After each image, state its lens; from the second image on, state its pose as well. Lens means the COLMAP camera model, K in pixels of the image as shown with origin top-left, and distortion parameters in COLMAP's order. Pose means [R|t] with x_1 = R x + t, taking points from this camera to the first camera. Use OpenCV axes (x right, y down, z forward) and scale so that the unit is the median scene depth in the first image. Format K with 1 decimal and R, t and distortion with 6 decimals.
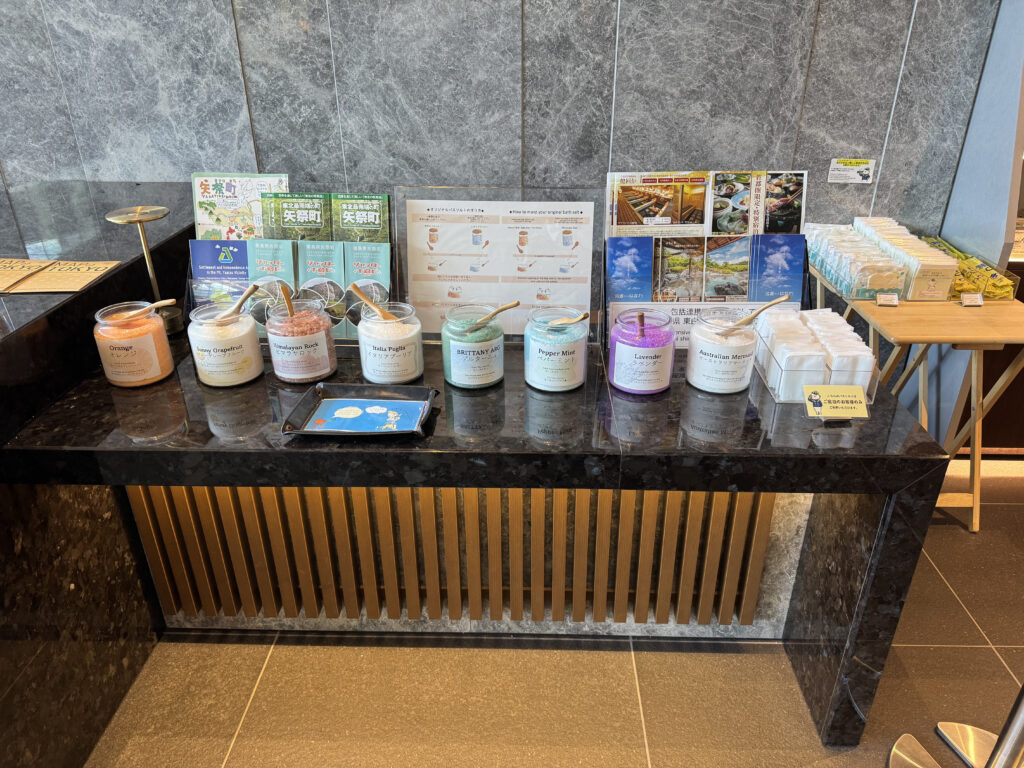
lens RADIAL K [[734.4, 0, 513.2], [0, 734.4, 384.9], [0, 0, 1]] dist [0.036733, -0.051164]
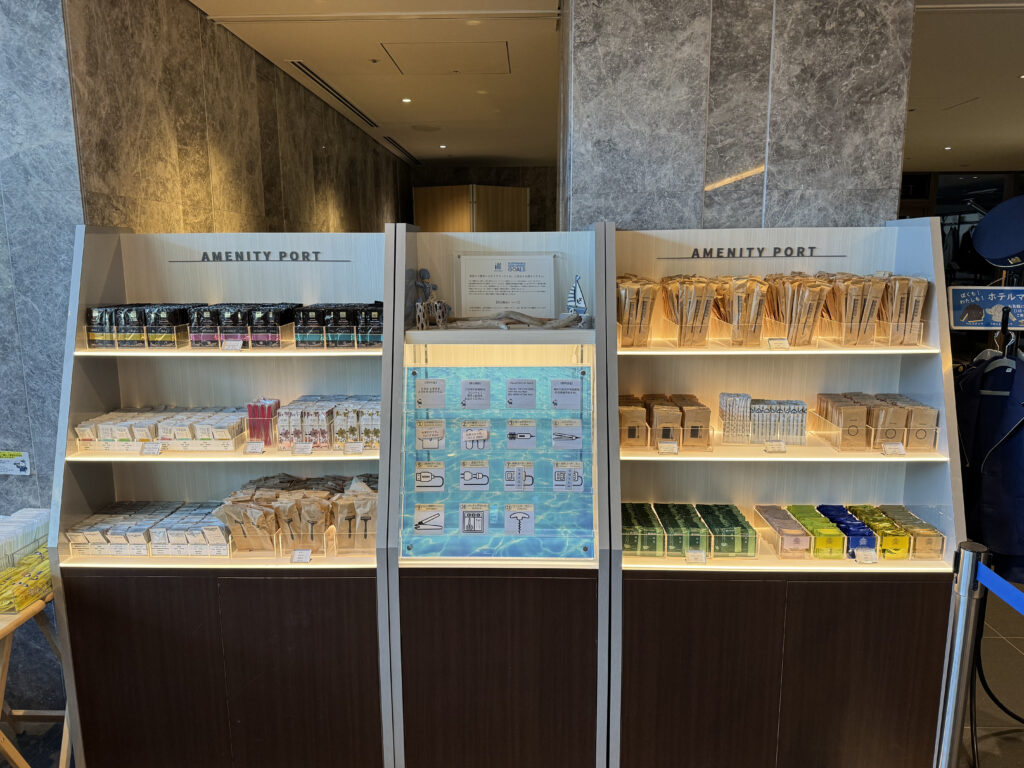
lens RADIAL K [[734.4, 0, 511.7], [0, 734.4, 382.4], [0, 0, 1]] dist [0.036733, -0.051164]
pose [[0.999988, 0.003534, 0.003279, 1.131267], [-0.002427, 0.956664, -0.291185, -0.109410], [-0.004166, 0.291173, 0.956661, 0.031895]]
